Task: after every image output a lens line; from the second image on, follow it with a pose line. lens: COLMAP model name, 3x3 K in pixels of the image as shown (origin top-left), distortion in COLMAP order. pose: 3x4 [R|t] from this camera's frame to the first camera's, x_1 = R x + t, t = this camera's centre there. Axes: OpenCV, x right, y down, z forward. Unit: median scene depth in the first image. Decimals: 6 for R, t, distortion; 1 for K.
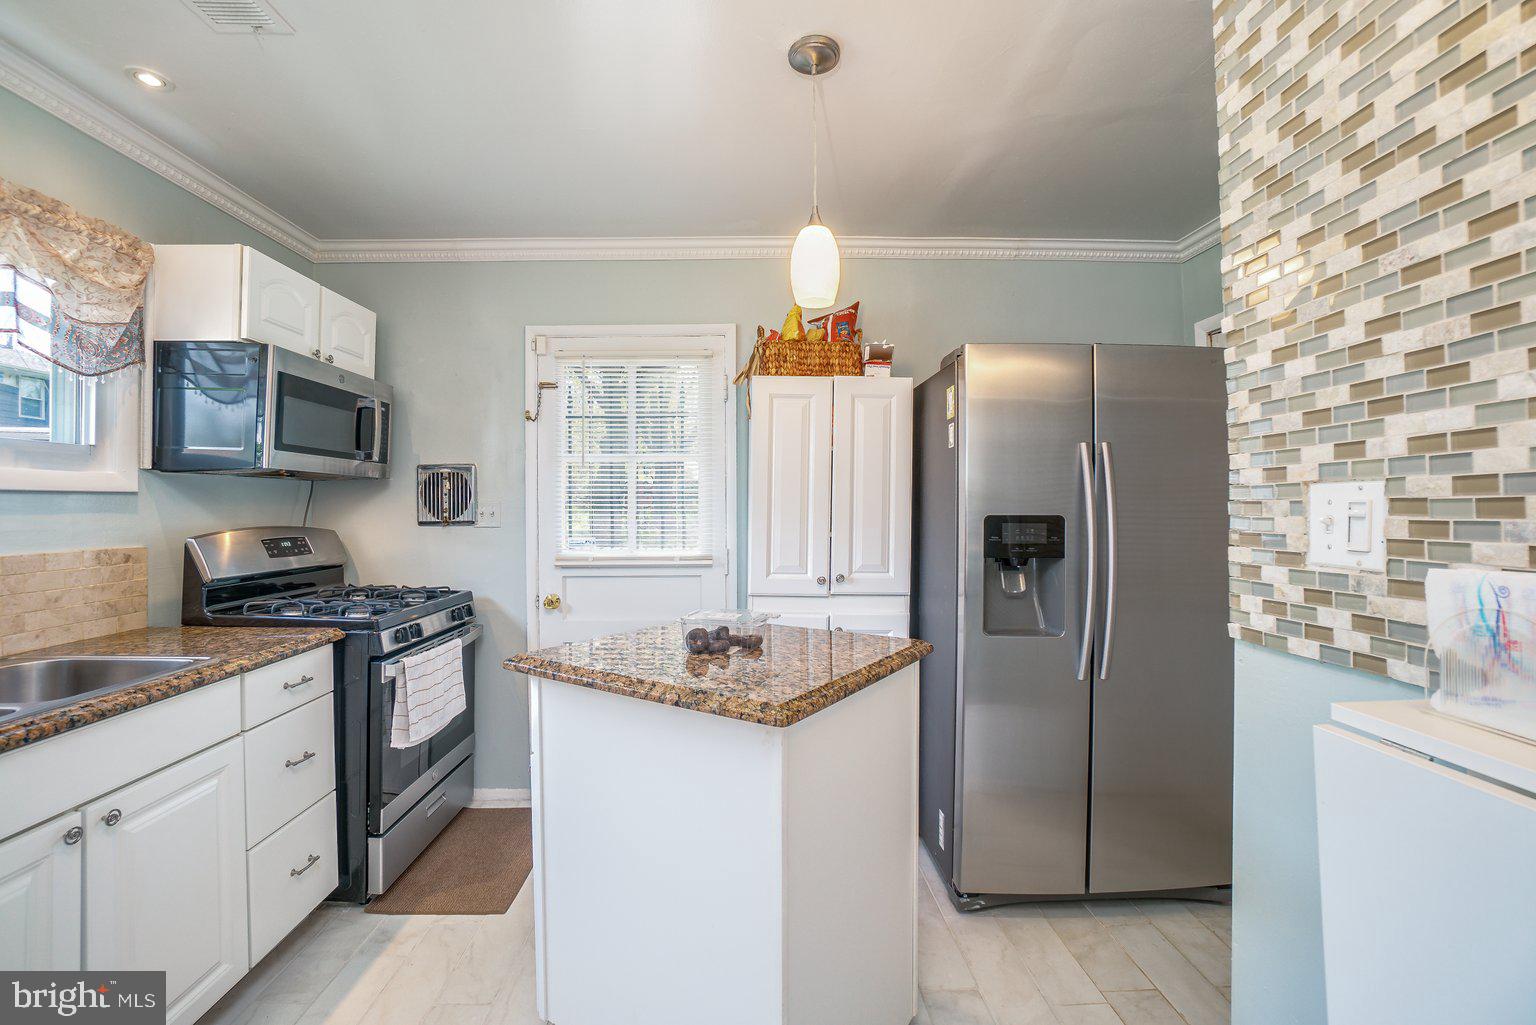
lens RADIAL K [[678.0, 0, 758.5], [0, 678.0, 504.8], [0, 0, 1]] dist [-0.065078, 0.023109]
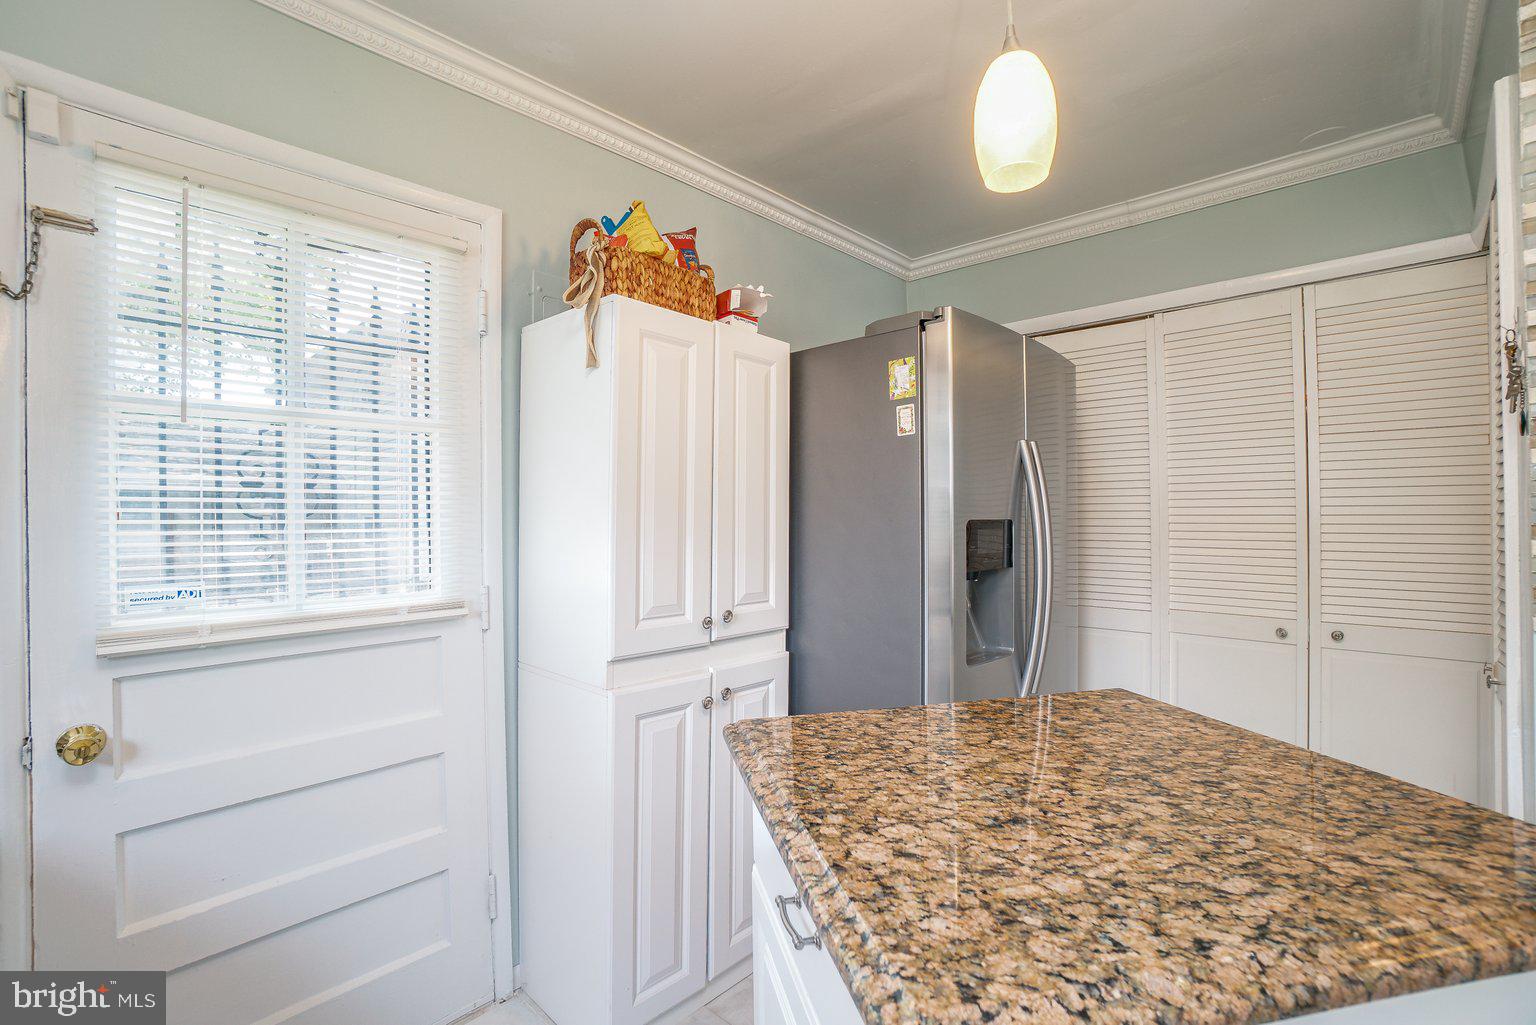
lens RADIAL K [[678.0, 0, 758.5], [0, 678.0, 504.8], [0, 0, 1]] dist [-0.065078, 0.023109]
pose [[0.709524, 0.005967, 0.704656, -0.312410], [0.004756, 0.999901, -0.013256, 0.004490], [-0.704666, 0.012757, 0.709425, 0.453857]]
